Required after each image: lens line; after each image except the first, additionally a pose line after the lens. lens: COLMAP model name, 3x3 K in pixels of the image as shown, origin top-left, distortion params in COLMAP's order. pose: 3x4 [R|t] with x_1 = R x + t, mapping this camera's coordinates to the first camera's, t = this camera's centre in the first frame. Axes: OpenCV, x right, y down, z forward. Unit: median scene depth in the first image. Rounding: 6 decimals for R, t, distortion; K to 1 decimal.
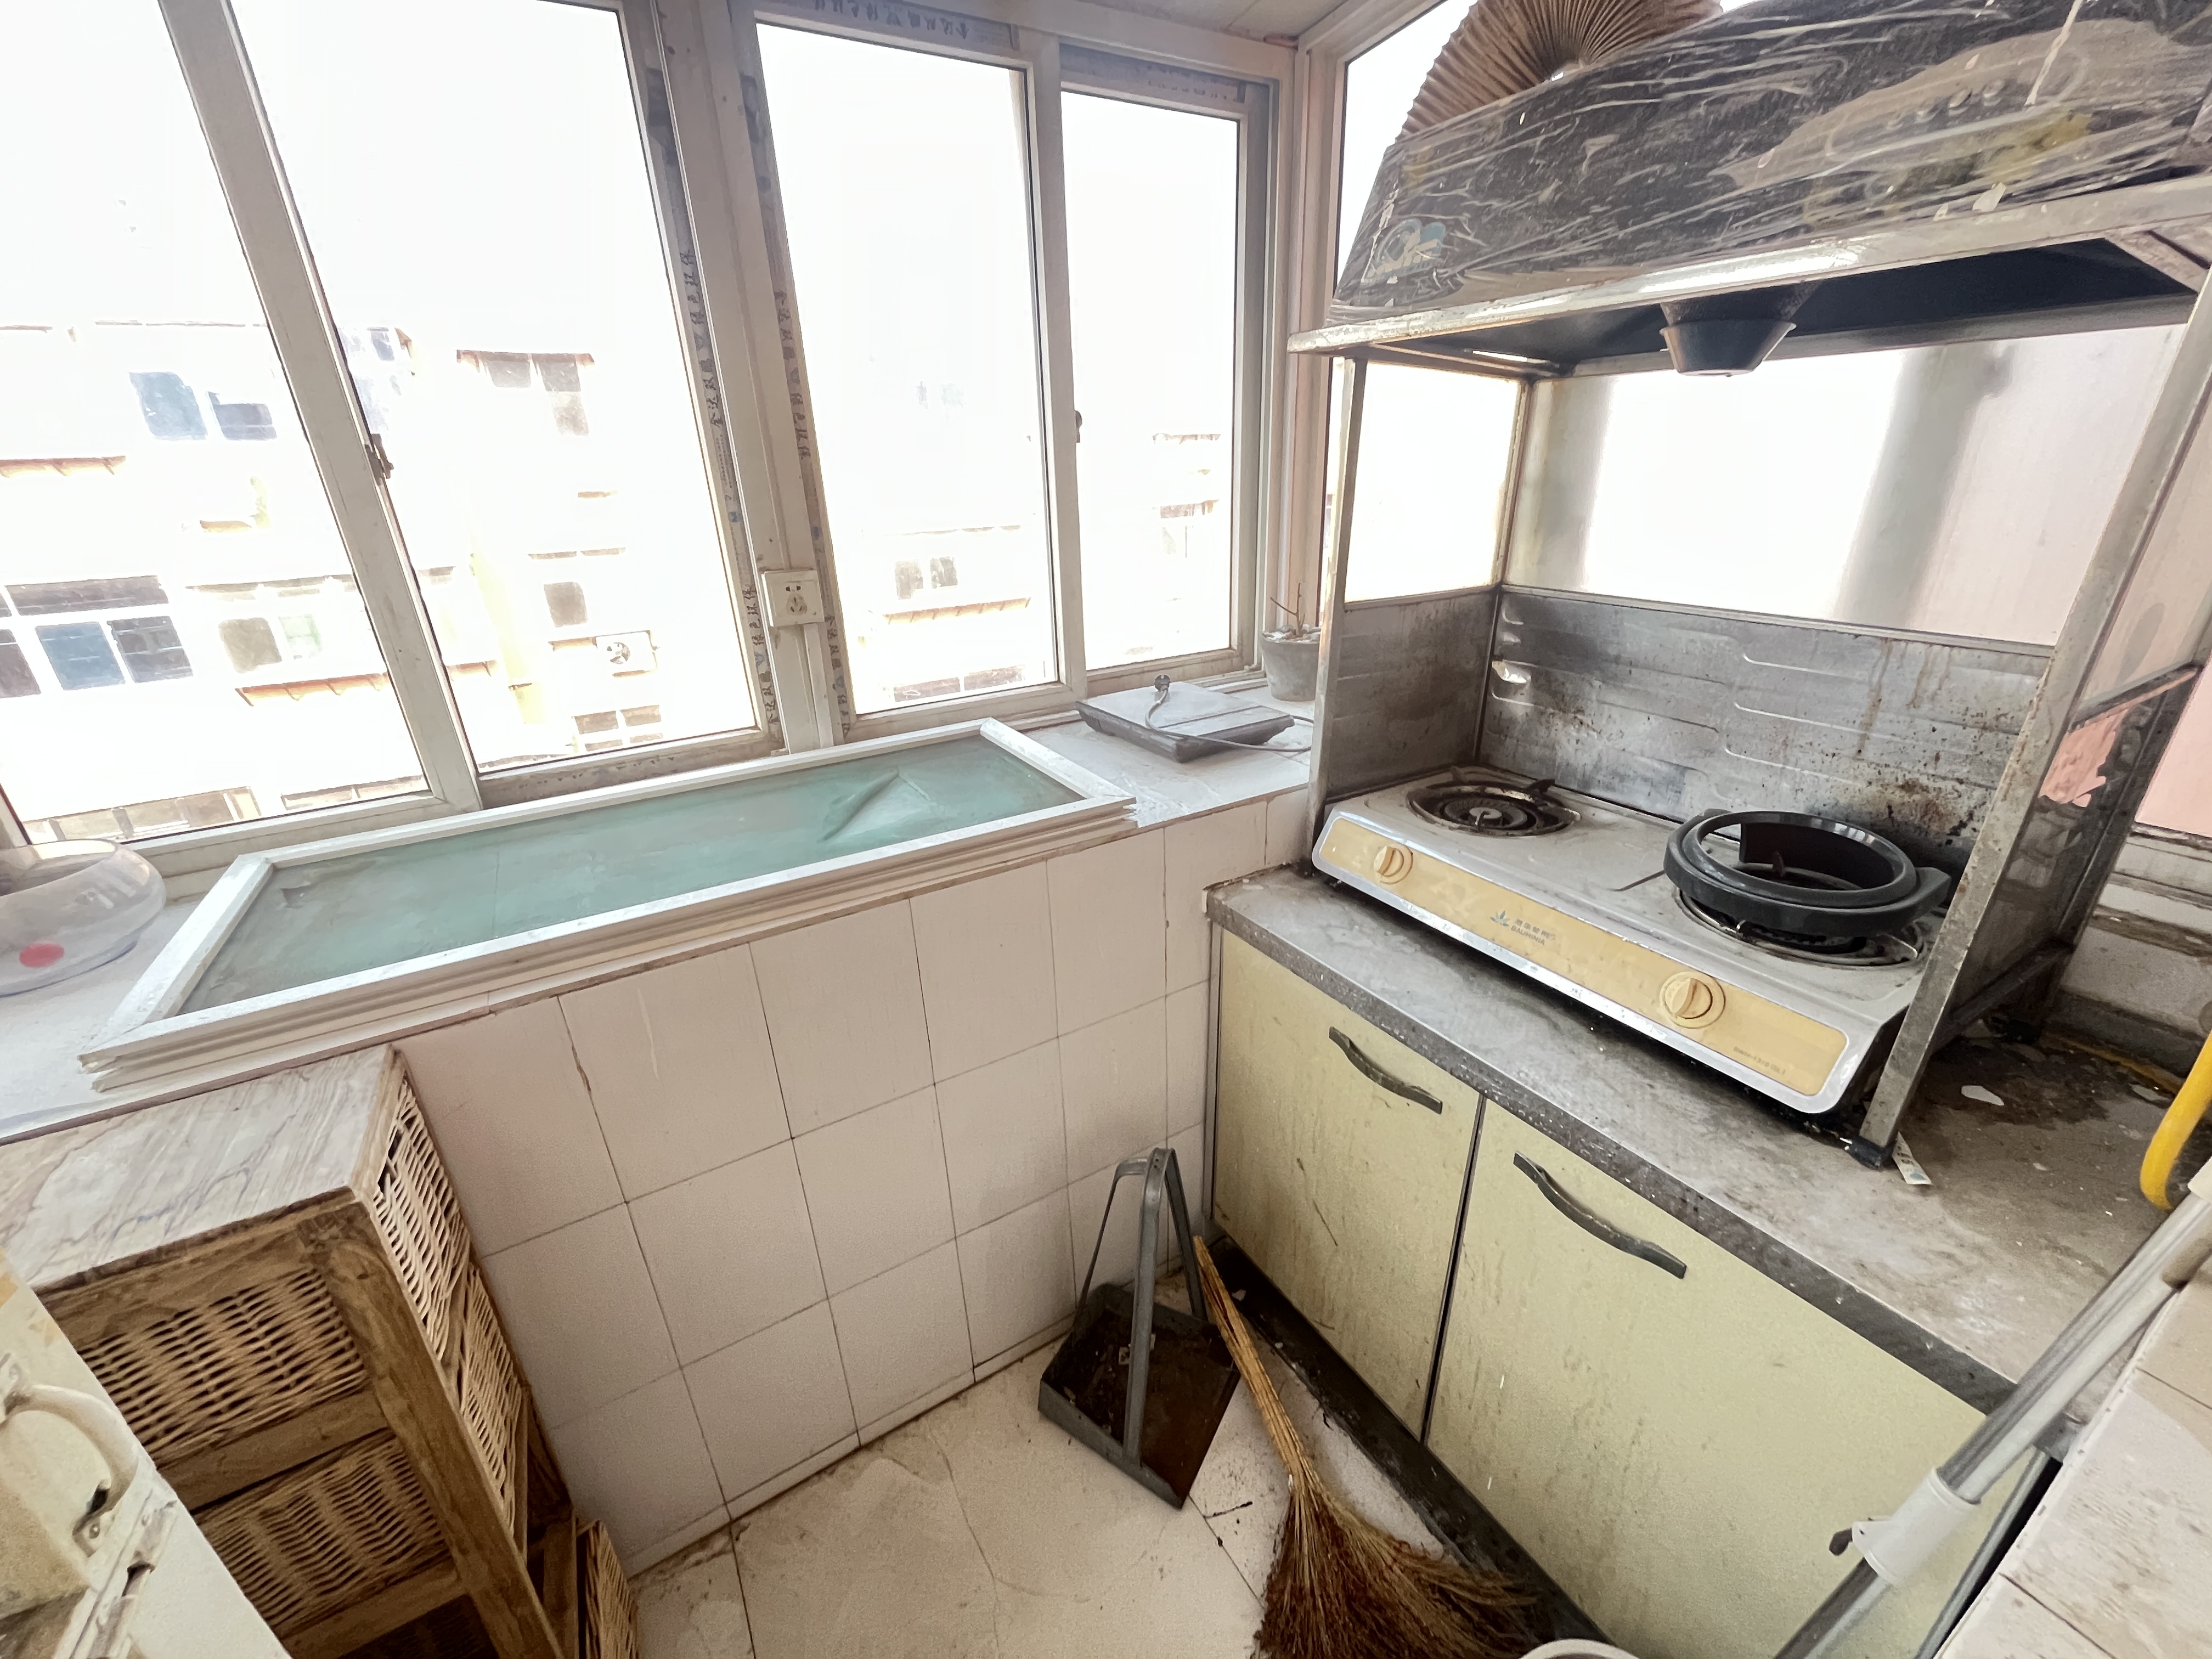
lens RADIAL K [[905.3, 0, 1111.9], [0, 905.3, 828.6], [0, 0, 1]] dist [-0.002776, -0.000719]
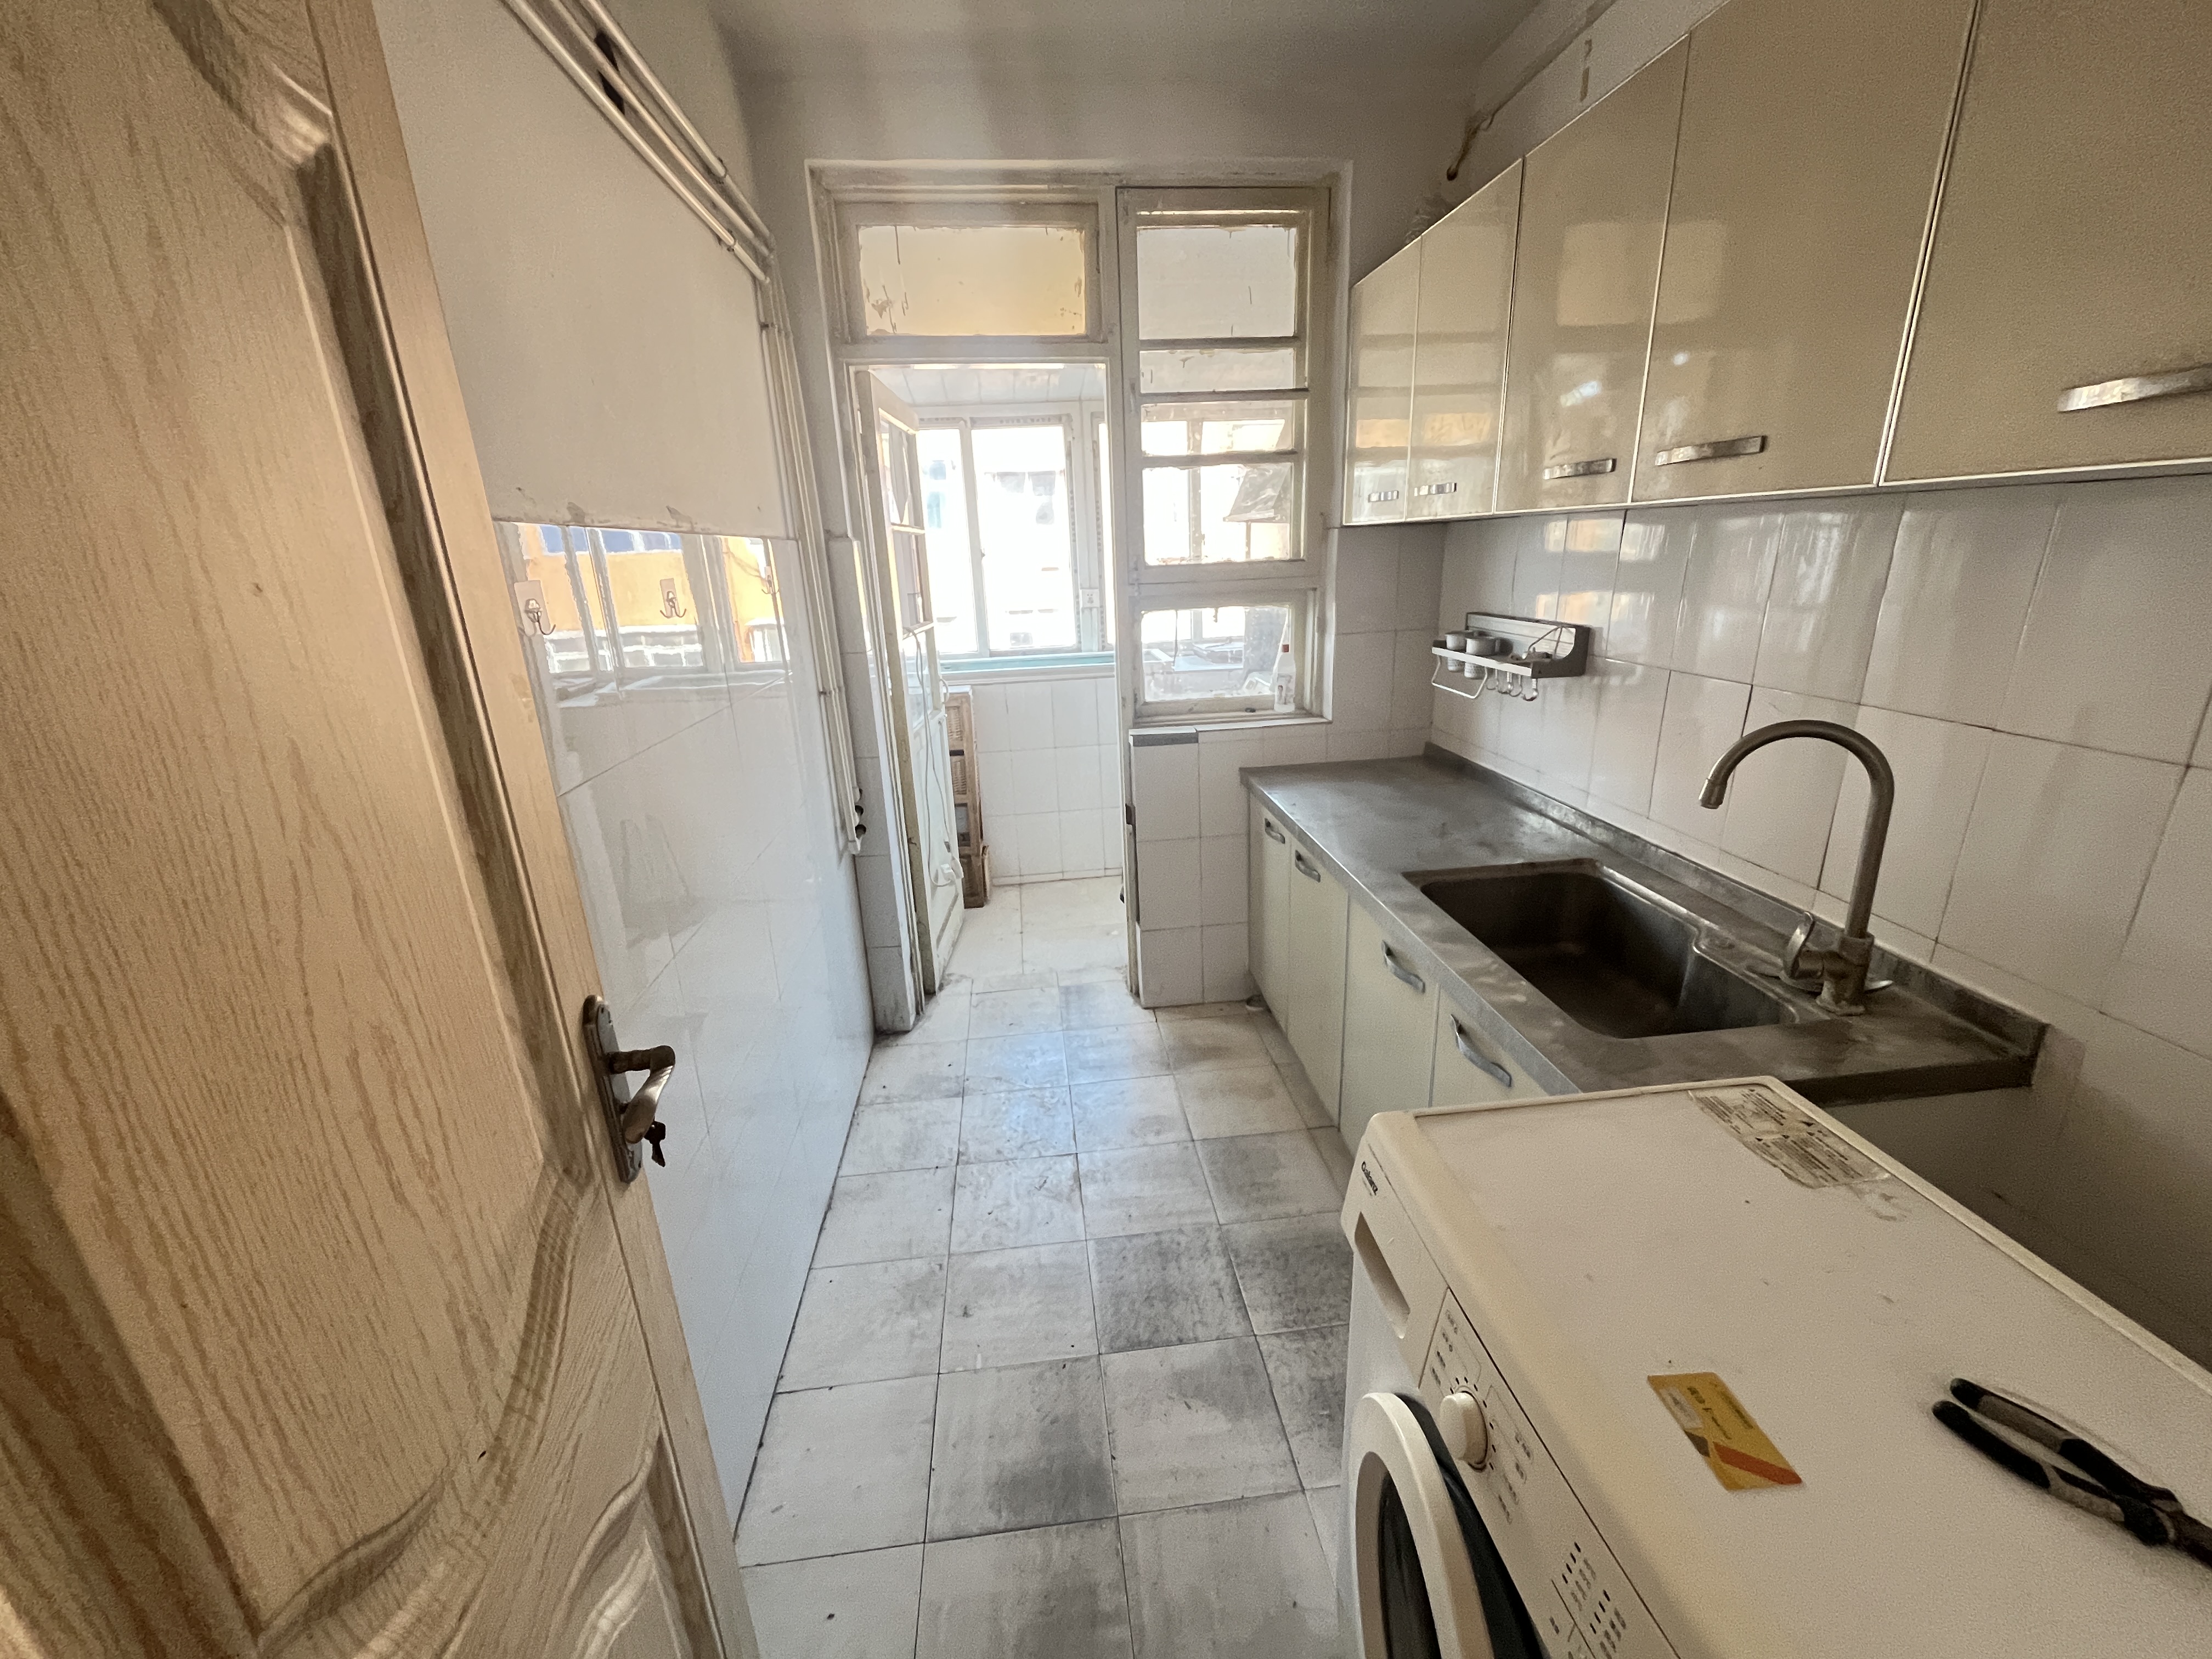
lens RADIAL K [[905.3, 0, 1111.9], [0, 905.3, 828.6], [0, 0, 1]] dist [-0.002776, -0.000719]
pose [[0.906729, 0.122350, -0.403574, 0.931326], [-0.152830, 0.987270, -0.044065, 0.566312], [0.393045, 0.101633, 0.913885, -1.482042]]
